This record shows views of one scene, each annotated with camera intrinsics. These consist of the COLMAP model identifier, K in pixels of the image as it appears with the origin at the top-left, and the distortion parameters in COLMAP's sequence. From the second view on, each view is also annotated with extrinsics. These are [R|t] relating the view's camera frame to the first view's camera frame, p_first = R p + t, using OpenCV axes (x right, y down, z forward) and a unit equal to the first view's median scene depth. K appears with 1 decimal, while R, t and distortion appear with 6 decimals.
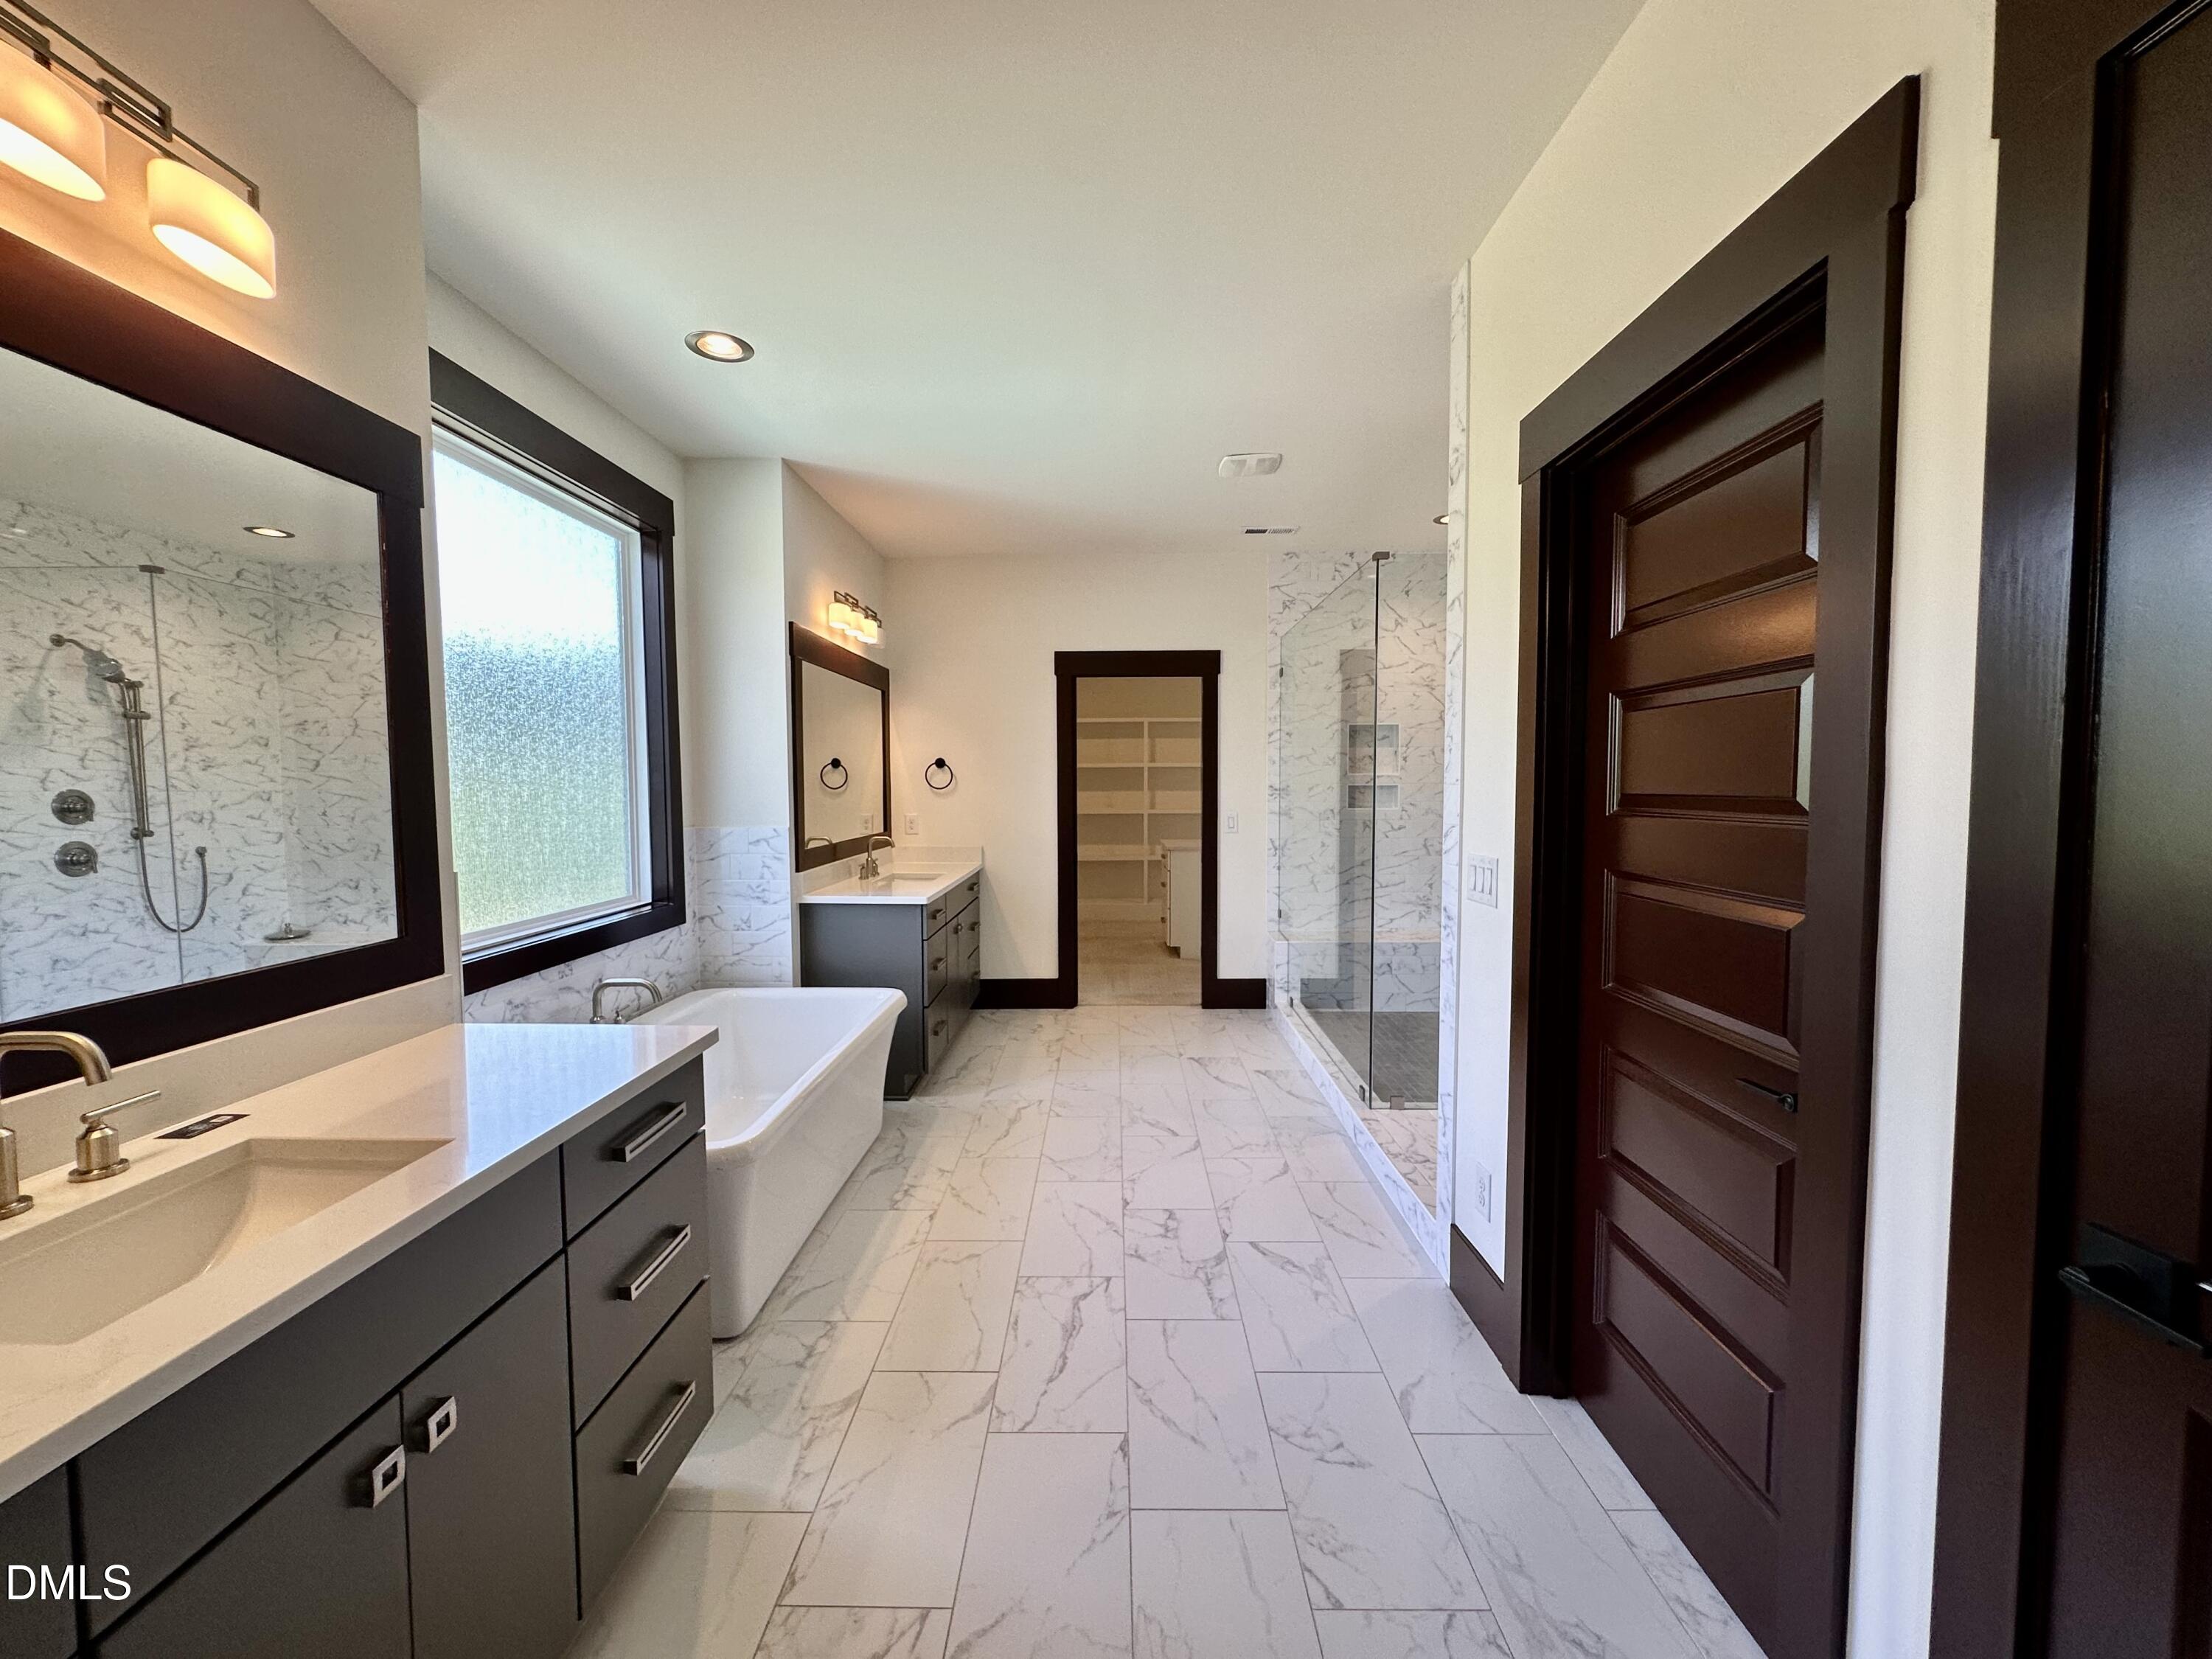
lens RADIAL K [[881.5, 0, 1108.3], [0, 881.5, 826.4], [0, 0, 1]] dist [-0.003147, 0.000005]
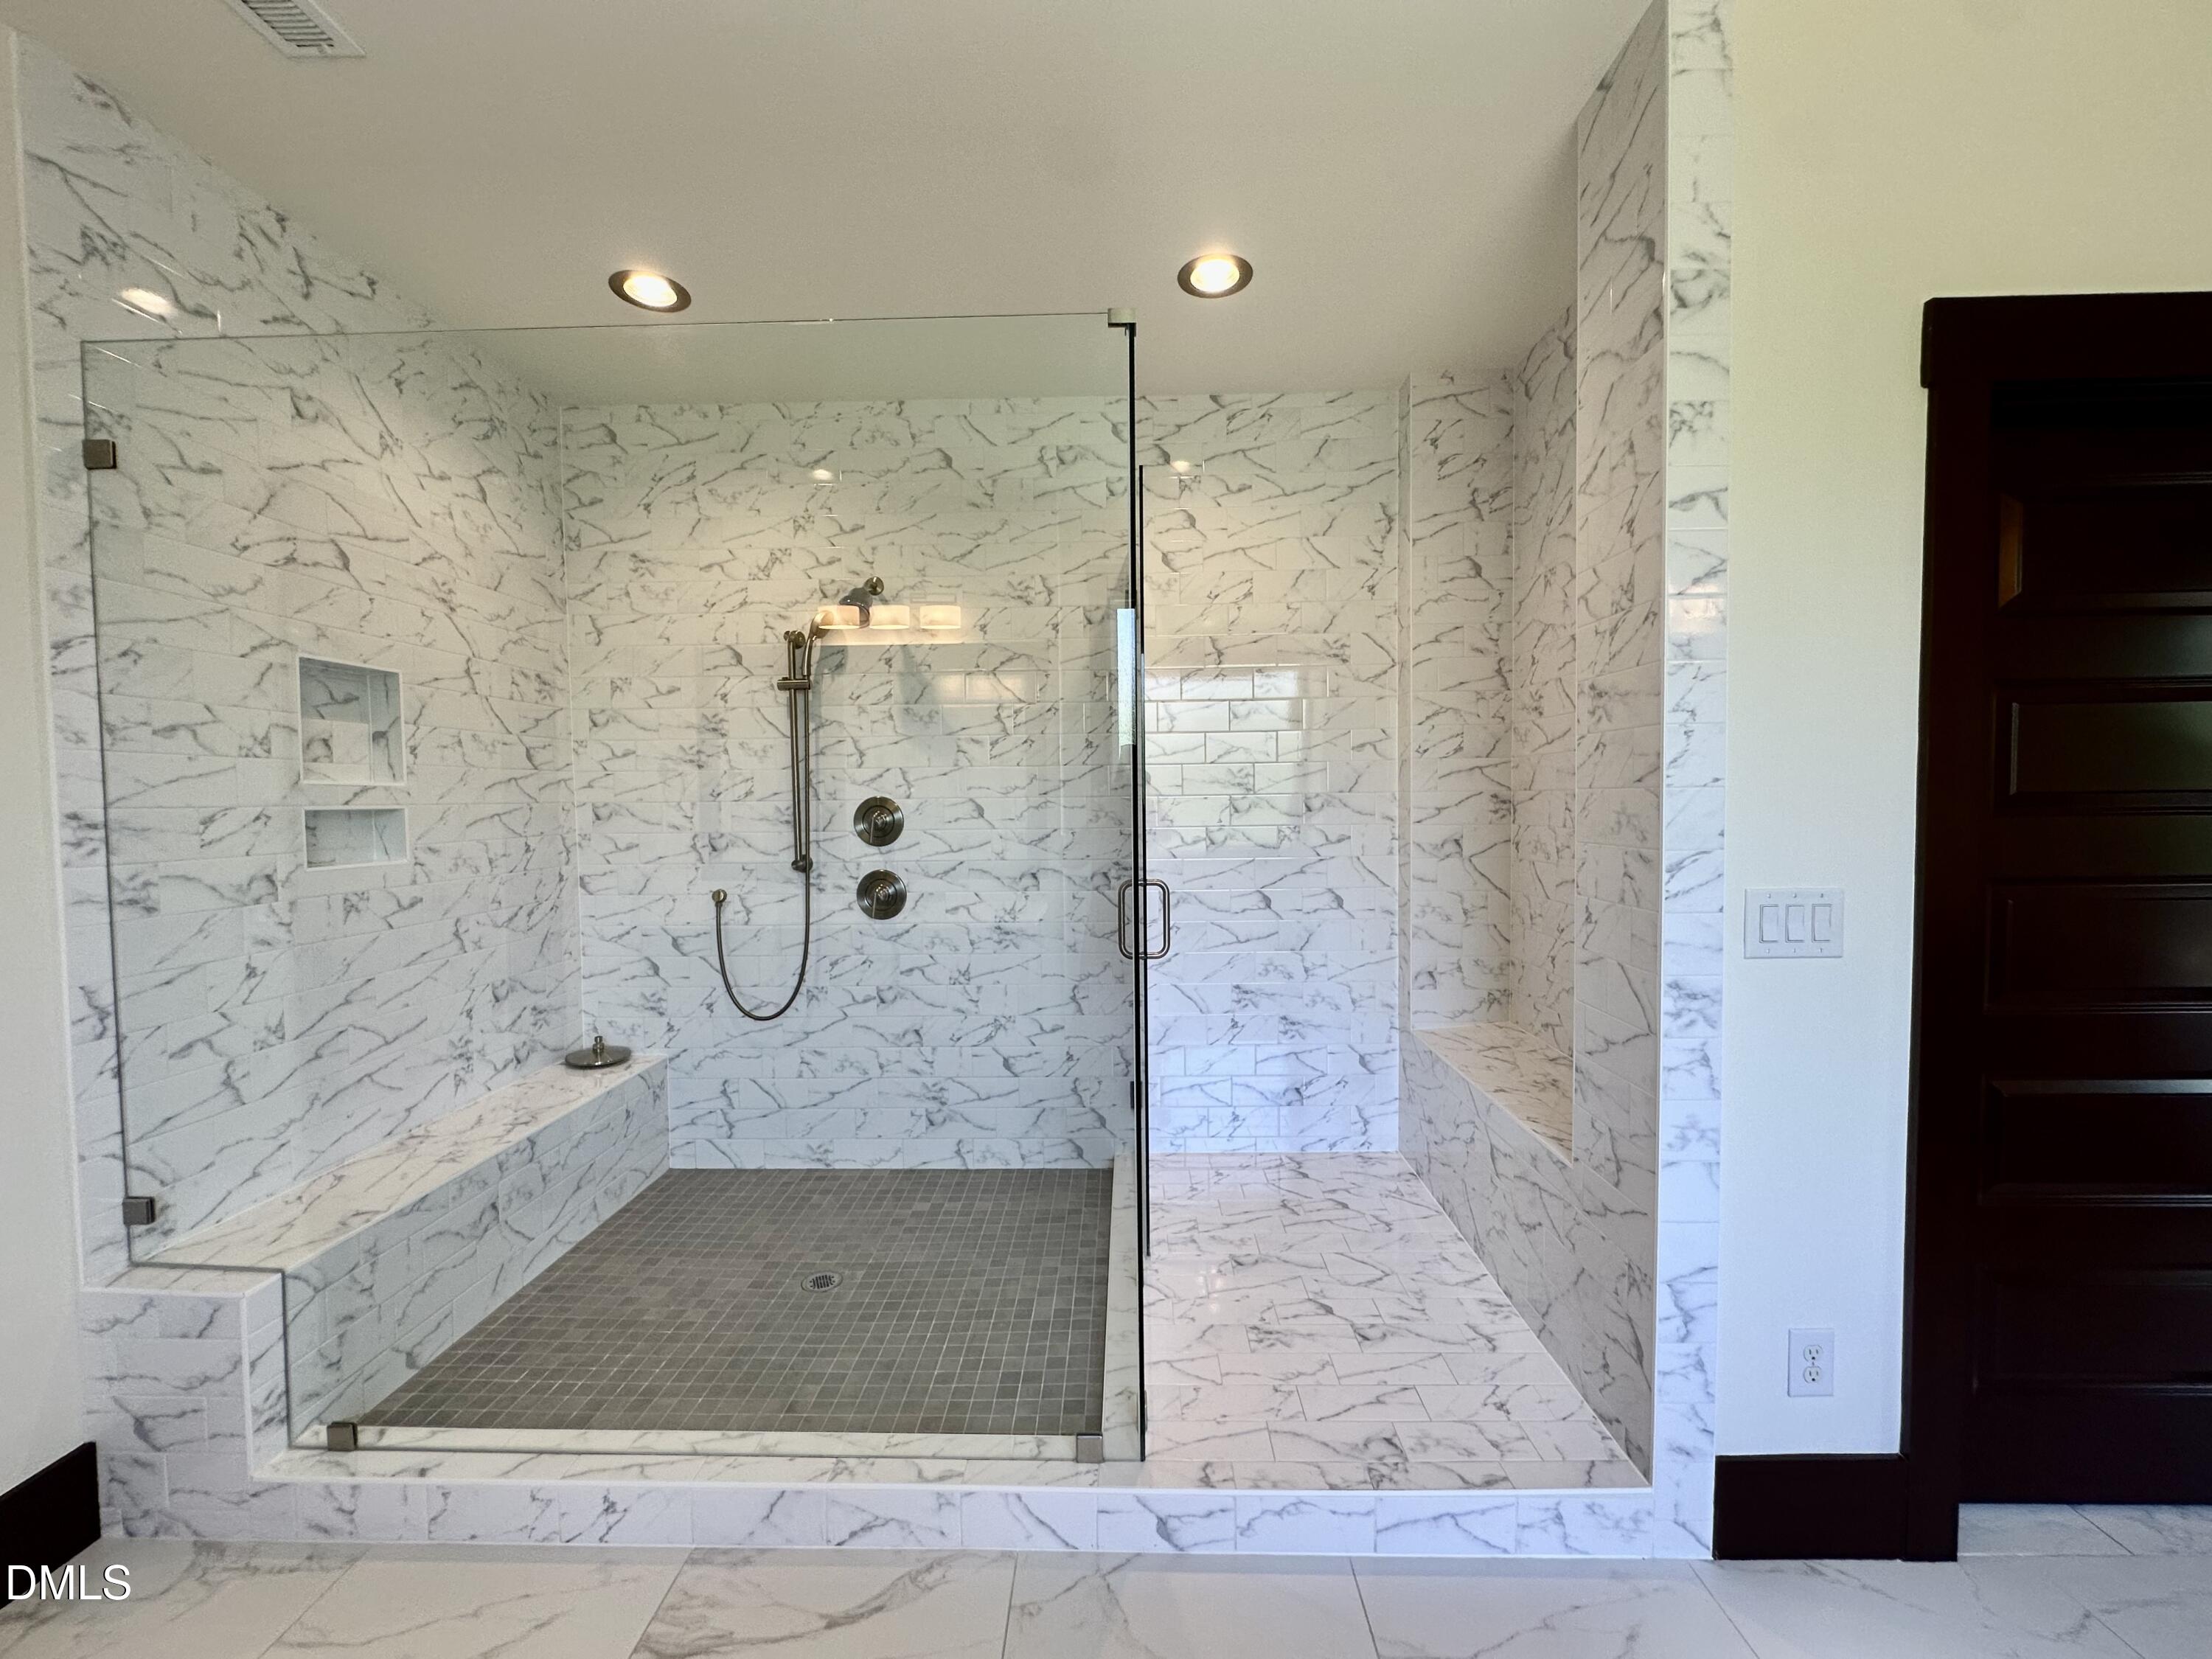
lens RADIAL K [[881.5, 0, 1108.7], [0, 881.5, 830.9], [0, 0, 1]] dist [-0.003147, 0.000005]
pose [[0.014588, -0.036358, 0.999232, -0.117375], [0.057676, 0.997705, 0.035460, -0.031250], [-0.998229, 0.057114, 0.016651, 0.647640]]
